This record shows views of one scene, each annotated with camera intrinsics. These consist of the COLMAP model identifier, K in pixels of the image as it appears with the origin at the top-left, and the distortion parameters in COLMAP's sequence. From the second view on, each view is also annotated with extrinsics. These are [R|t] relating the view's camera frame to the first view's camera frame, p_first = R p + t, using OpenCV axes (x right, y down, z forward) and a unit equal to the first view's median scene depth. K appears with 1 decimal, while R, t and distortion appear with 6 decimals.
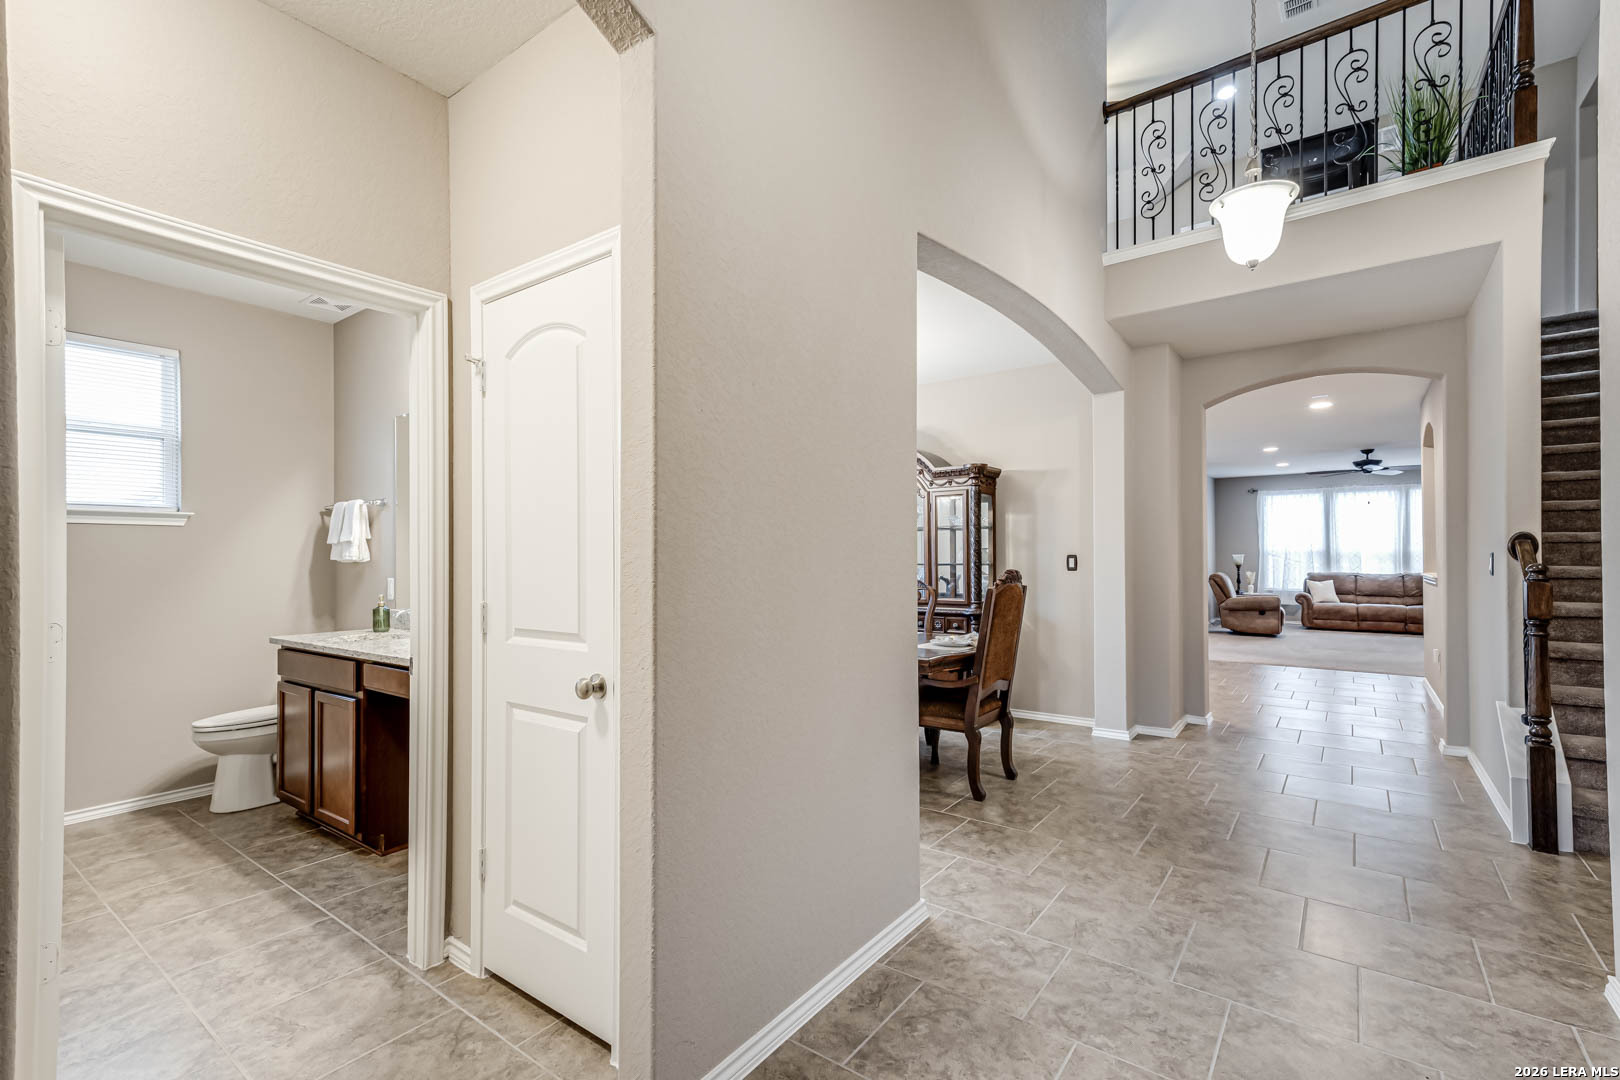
lens RADIAL K [[725.3, 0, 808.9], [0, 725.3, 548.4], [0, 0, 1]] dist [0.027931, -0.001027]
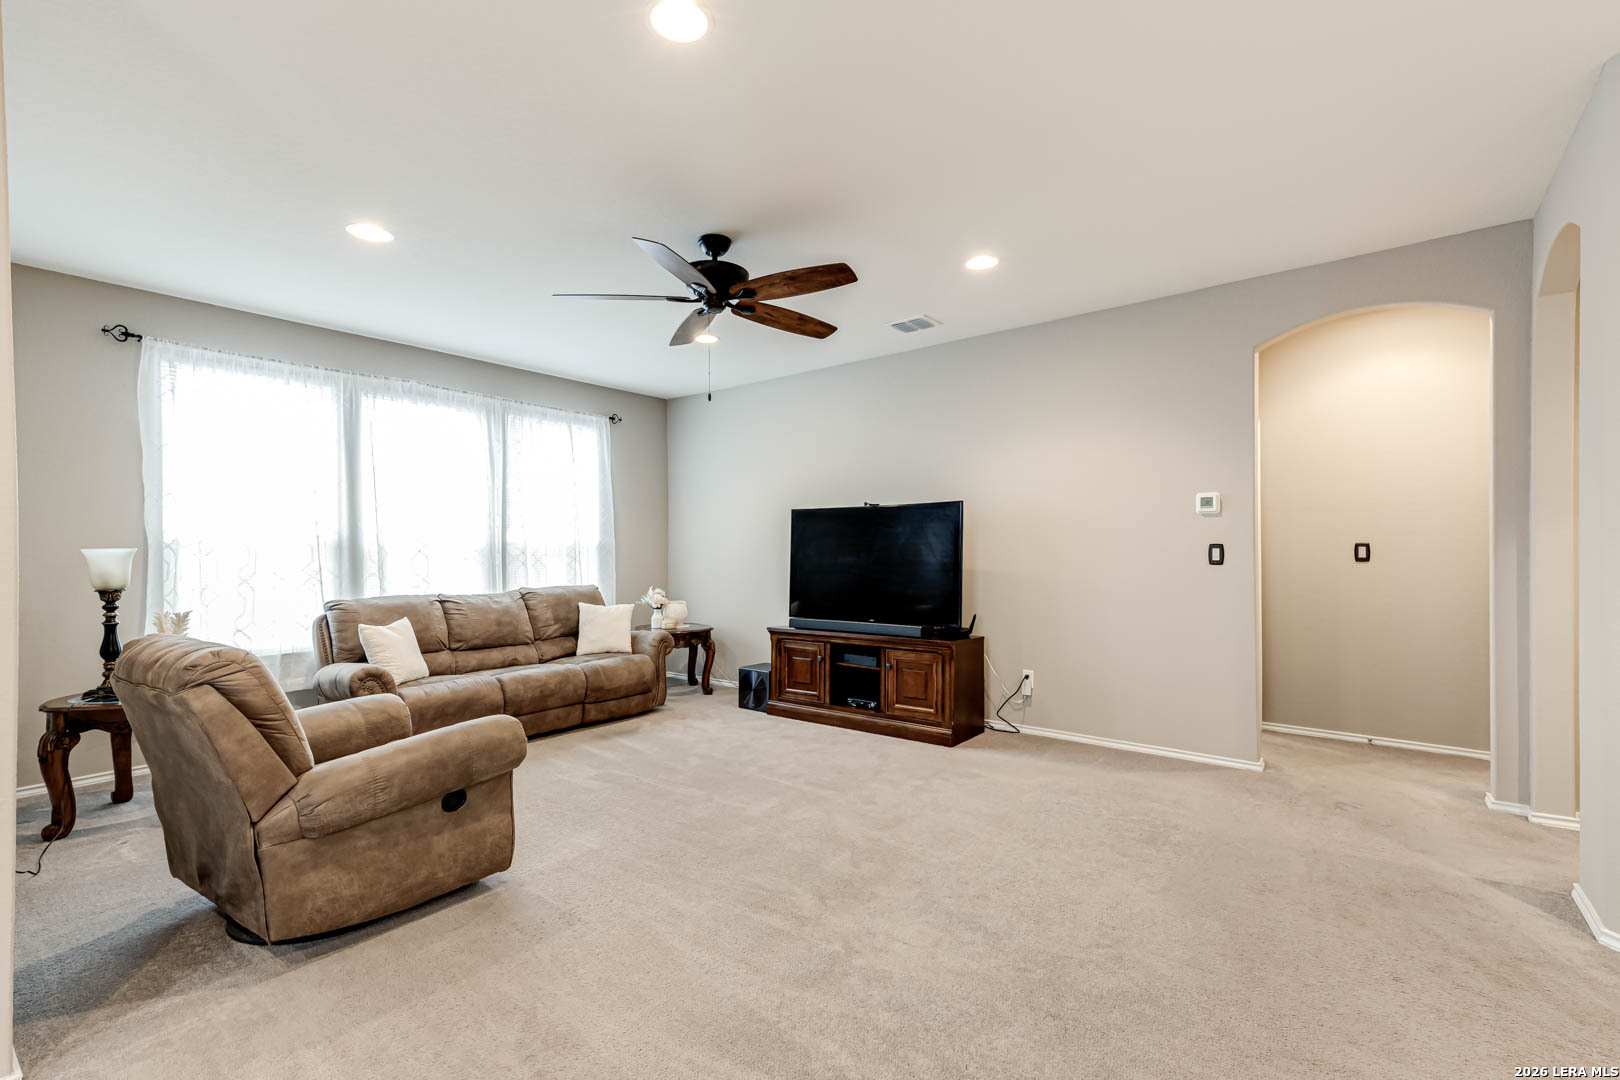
lens RADIAL K [[725.3, 0, 825.6], [0, 725.3, 549.4], [0, 0, 1]] dist [0.027931, -0.001027]
pose [[0.018386, 0.001606, 0.999830, 0.336993], [-0.009702, 0.999952, -0.001427, 0.006649], [-0.999784, -0.009674, 0.018400, 0.766580]]
